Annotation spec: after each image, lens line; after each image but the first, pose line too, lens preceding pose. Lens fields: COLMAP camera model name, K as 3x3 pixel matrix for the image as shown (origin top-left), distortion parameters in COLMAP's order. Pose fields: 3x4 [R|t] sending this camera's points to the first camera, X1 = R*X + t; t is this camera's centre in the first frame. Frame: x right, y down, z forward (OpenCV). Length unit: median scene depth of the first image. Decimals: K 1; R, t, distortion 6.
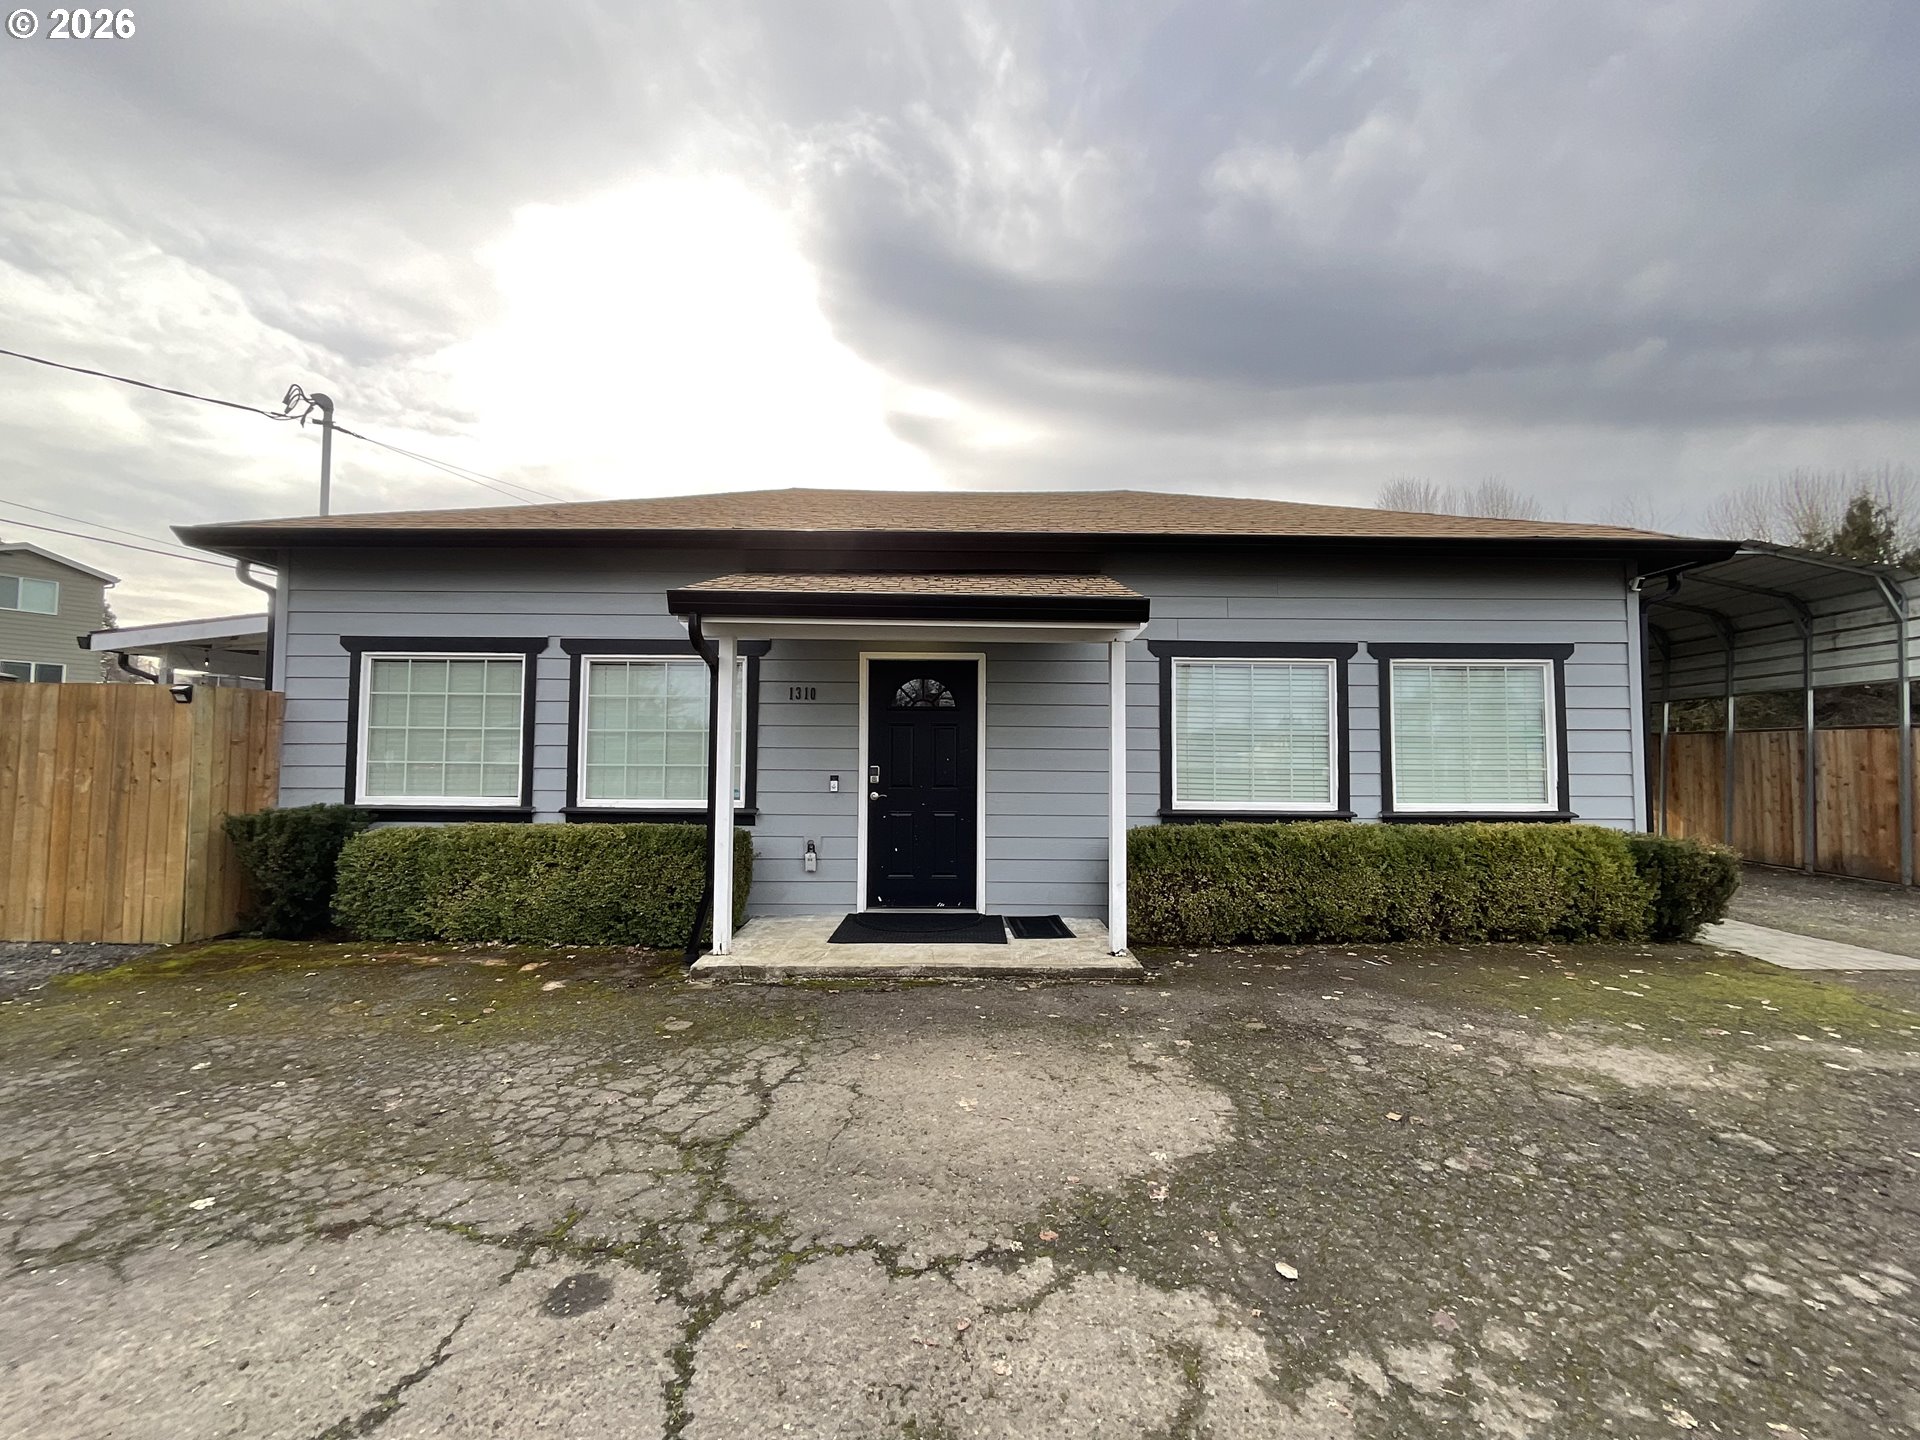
lens RADIAL K [[770.6, 0, 953.0], [0, 770.6, 723.1], [0, 0, 1]] dist [0.000734, -0.001462]
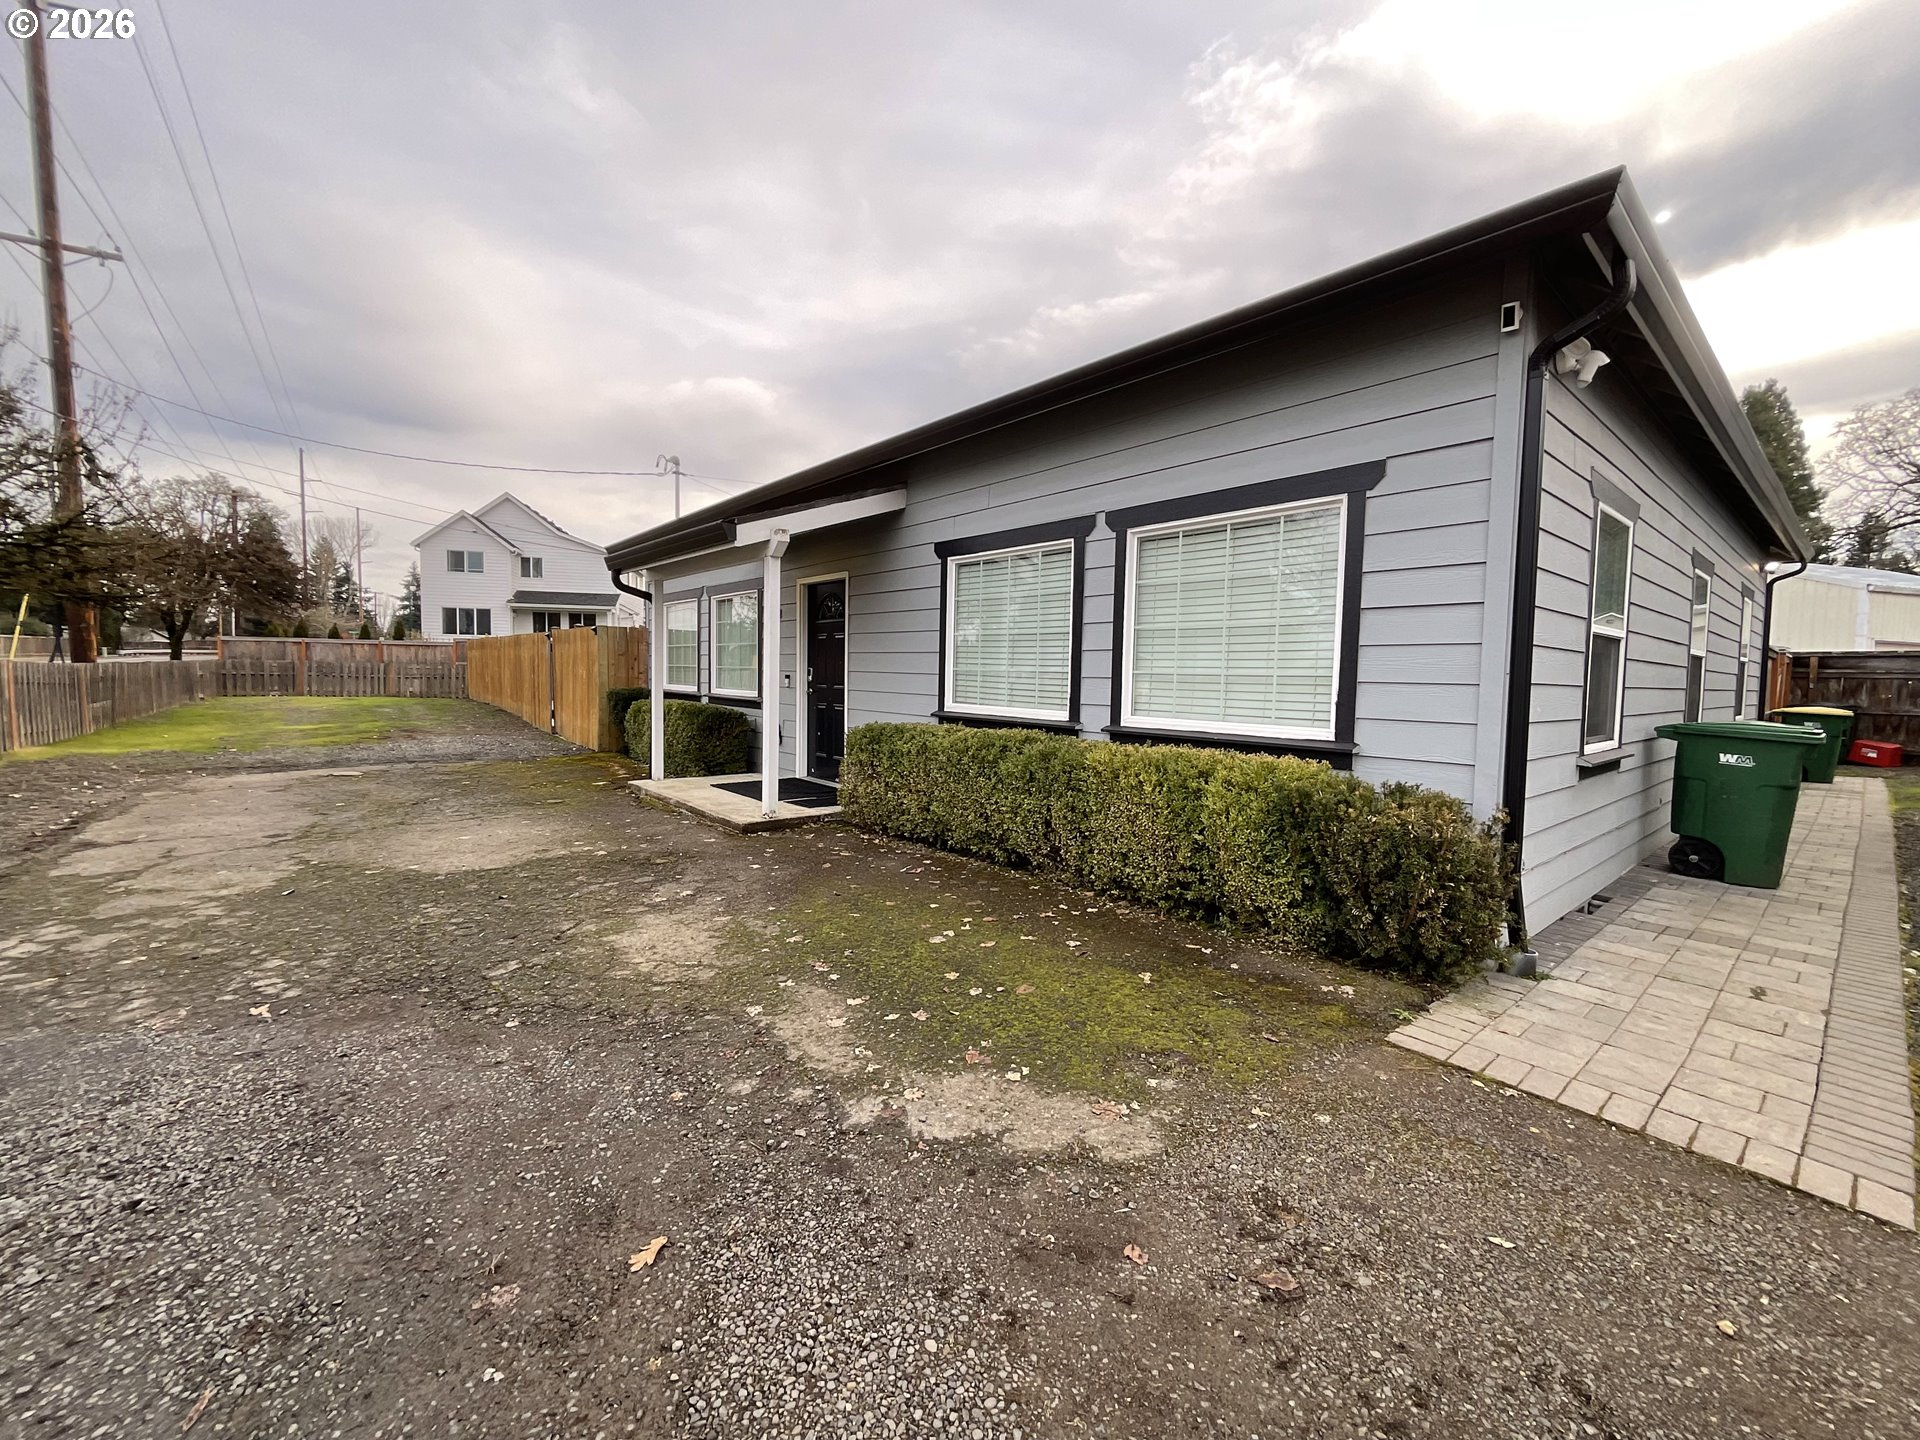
lens RADIAL K [[770.6, 0, 960.7], [0, 770.6, 720.5], [0, 0, 1]] dist [0.000734, -0.001462]
pose [[0.647840, 0.052605, -0.759958, 1.056862], [0.012706, 0.996728, 0.079825, 0.043575], [0.761670, -0.061370, 0.645052, 0.365663]]
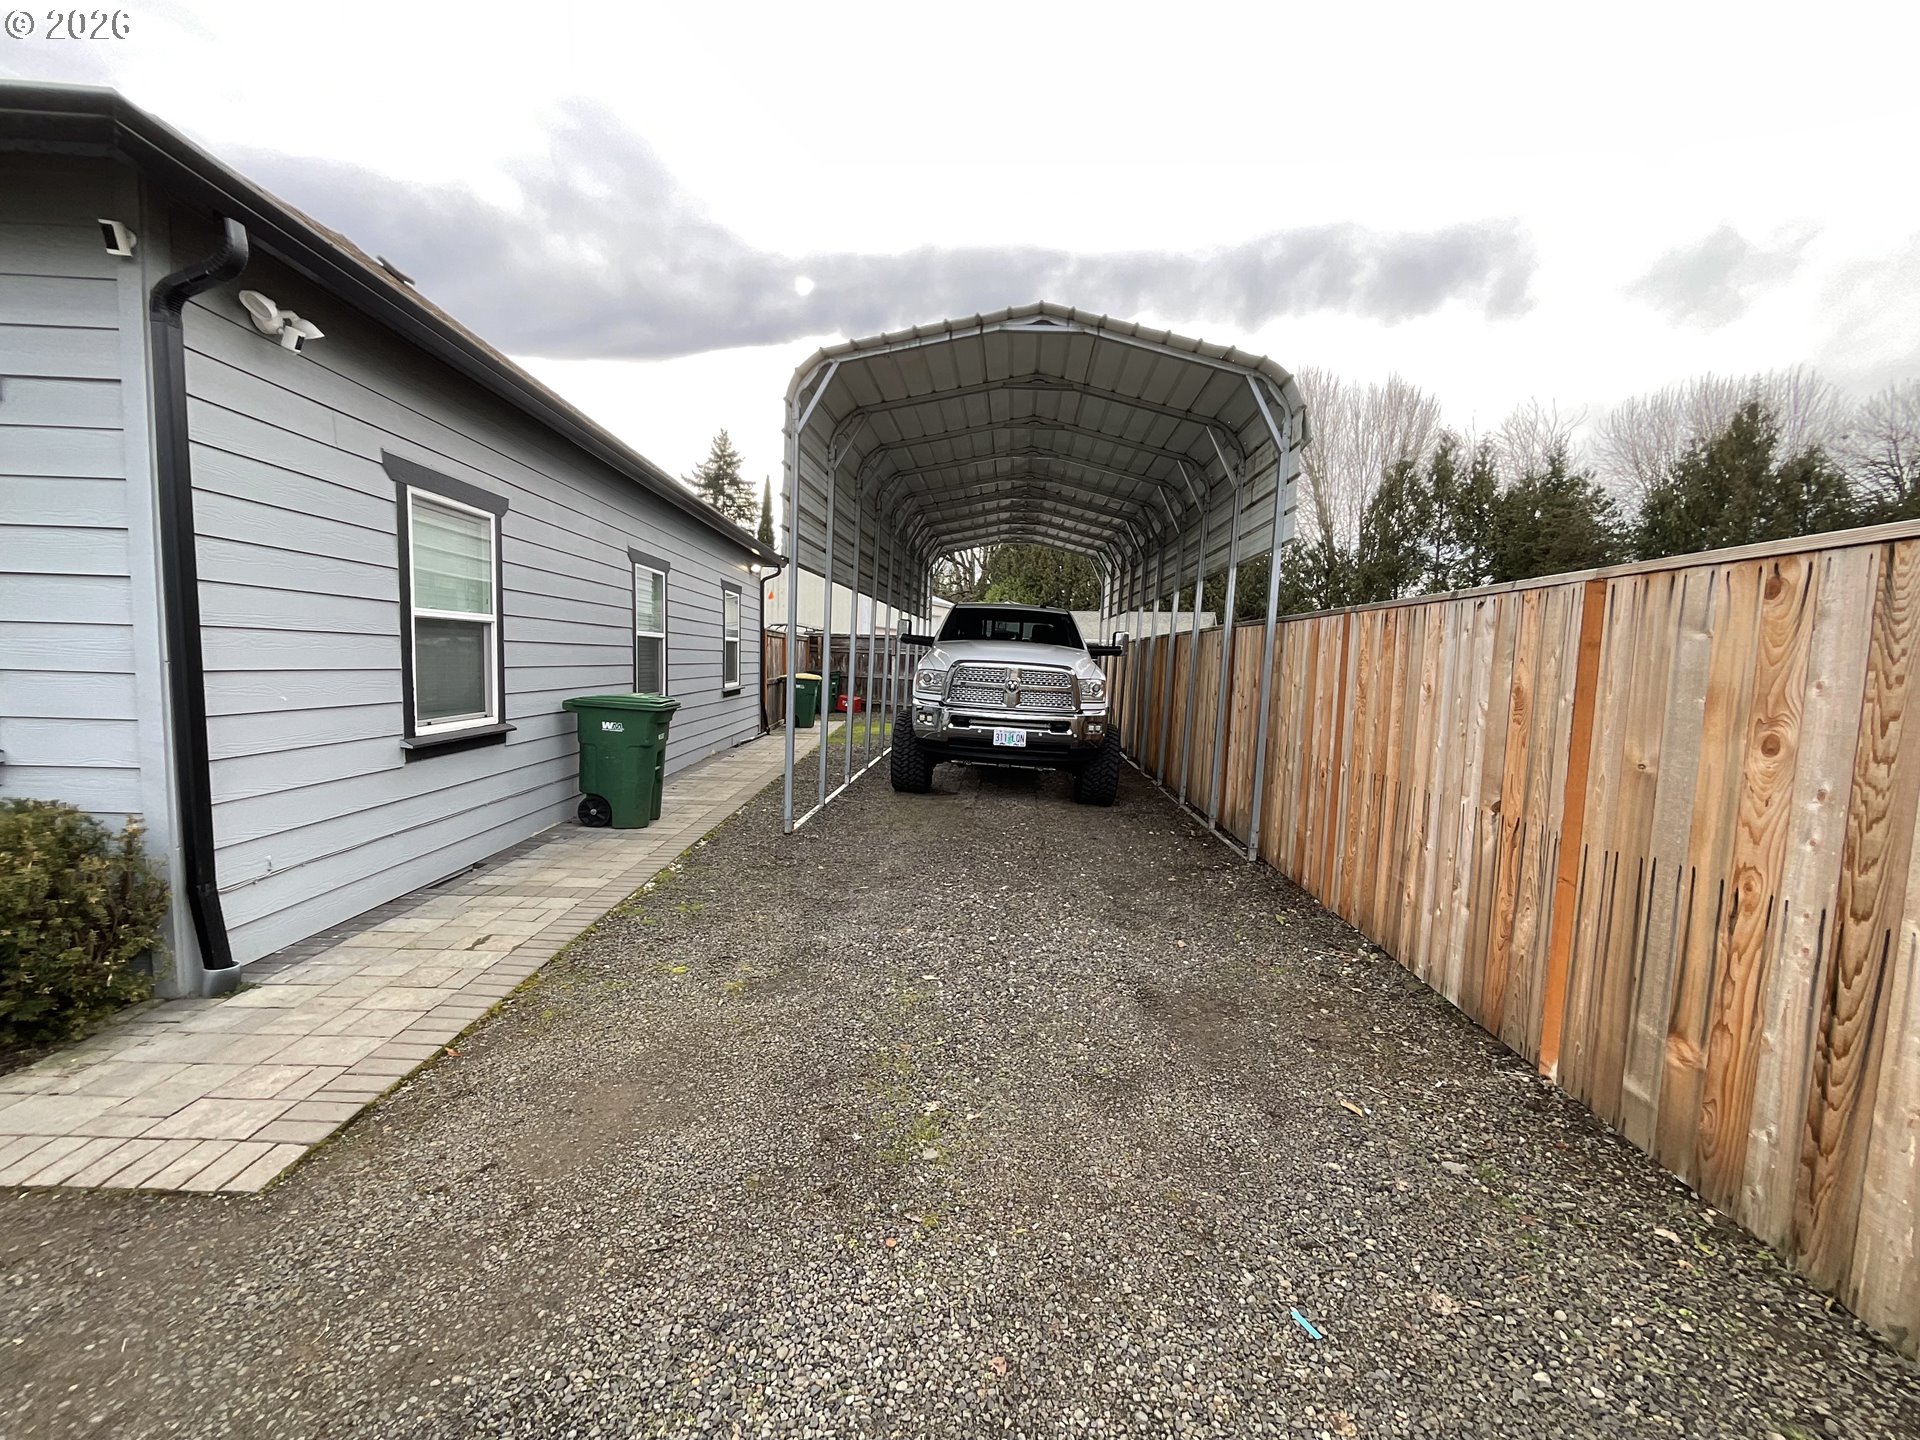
lens RADIAL K [[770.6, 0, 951.1], [0, 770.6, 721.9], [0, 0, 1]] dist [0.000734, -0.001462]
pose [[0.998648, 0.022542, 0.046844, 1.342041], [-0.027972, 0.992537, 0.118690, 0.026570], [-0.043819, -0.119840, 0.991826, 0.511222]]
